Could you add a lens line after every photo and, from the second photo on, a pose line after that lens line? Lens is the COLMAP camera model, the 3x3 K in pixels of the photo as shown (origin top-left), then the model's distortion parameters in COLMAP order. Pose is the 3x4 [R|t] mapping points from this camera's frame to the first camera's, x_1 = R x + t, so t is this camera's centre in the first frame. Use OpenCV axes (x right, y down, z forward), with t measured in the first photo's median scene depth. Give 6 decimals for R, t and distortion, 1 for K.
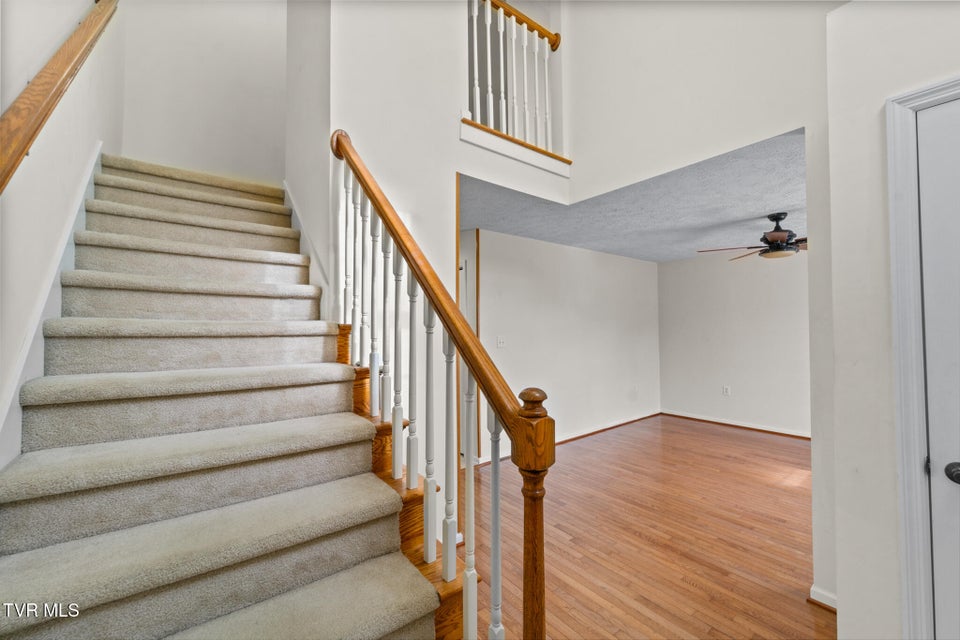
lens RADIAL K [[386.1, 0, 484.3], [0, 386.1, 316.6], [0, 0, 1]] dist [-0.000506, -0.001421]
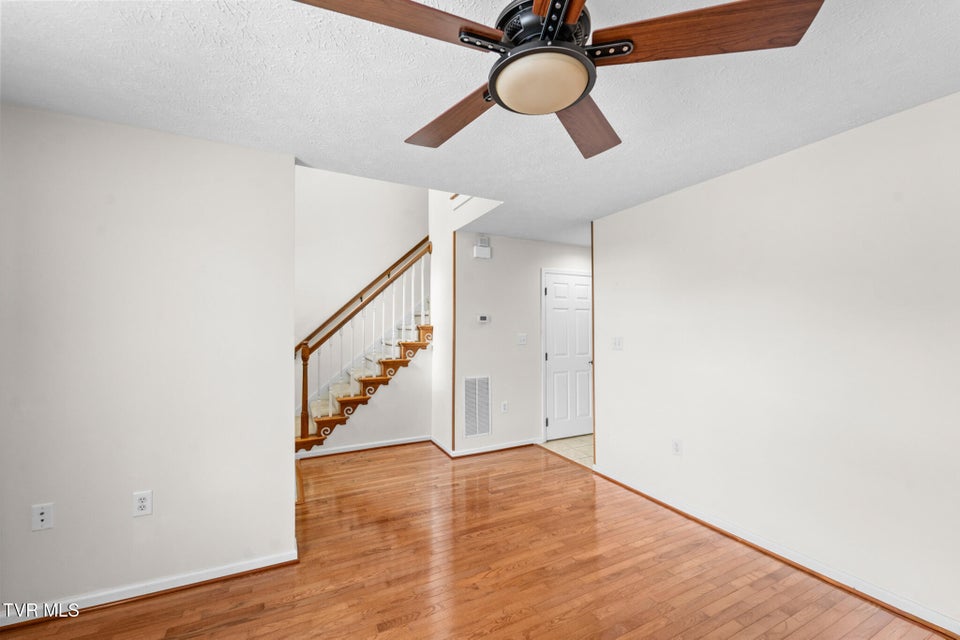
lens RADIAL K [[386.1, 0, 481.3], [0, 386.1, 321.5], [0, 0, 1]] dist [-0.000506, -0.001421]
pose [[-0.195565, -0.008208, -0.980656, 1.882373], [0.032243, 0.999371, -0.014795, 0.039053], [0.980161, -0.034513, -0.195177, 1.780422]]
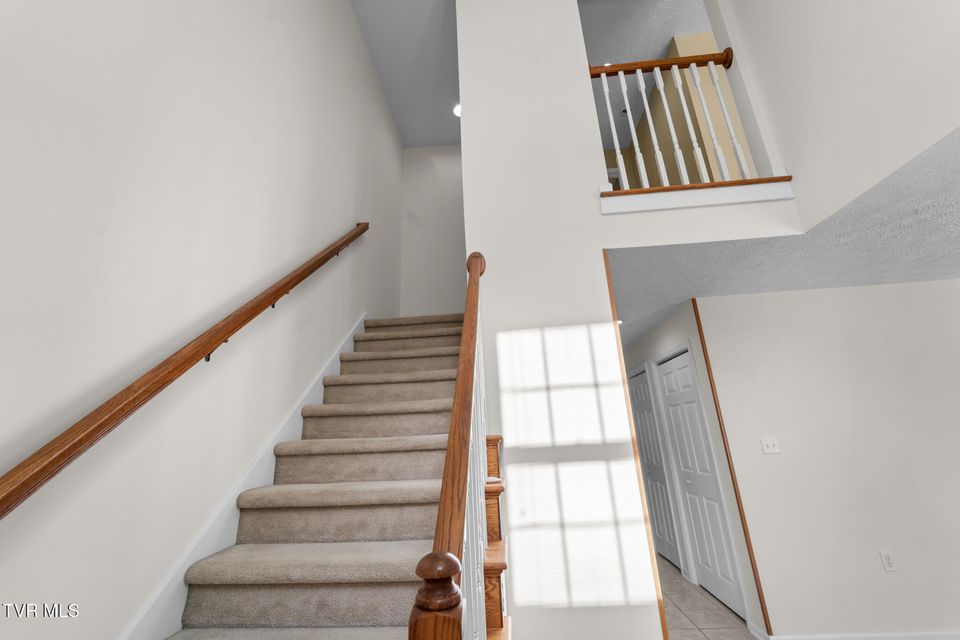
lens RADIAL K [[386.1, 0, 478.8], [0, 386.1, 316.5], [0, 0, 1]] dist [-0.000506, -0.001421]
pose [[0.740592, -0.231242, -0.630913, 0.305905], [0.066303, 0.959487, -0.273841, -0.001477], [0.668676, 0.160973, 0.725920, 0.242143]]
